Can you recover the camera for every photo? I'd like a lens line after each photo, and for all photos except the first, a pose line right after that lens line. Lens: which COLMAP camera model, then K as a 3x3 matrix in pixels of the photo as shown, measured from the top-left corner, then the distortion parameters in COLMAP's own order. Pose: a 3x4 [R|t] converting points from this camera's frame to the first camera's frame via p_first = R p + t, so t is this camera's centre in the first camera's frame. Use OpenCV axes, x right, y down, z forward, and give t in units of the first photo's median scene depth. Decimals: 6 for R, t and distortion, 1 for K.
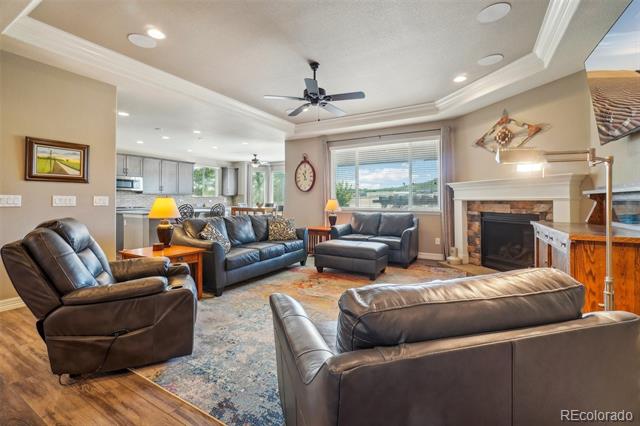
lens RADIAL K [[281.2, 0, 310.5], [0, 281.2, 197.2], [0, 0, 1]] dist [-0.000081, 0.000494]
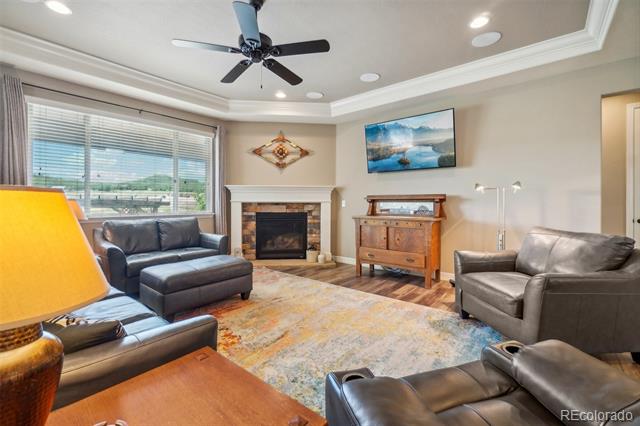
lens RADIAL K [[281.2, 0, 321.4], [0, 281.2, 203.2], [0, 0, 1]] dist [-0.000081, 0.000494]
pose [[0.147587, -0.002113, 0.989047, -0.480700], [-0.012468, 0.999914, 0.003996, 0.006610], [-0.988970, -0.012921, 0.147548, 0.566786]]
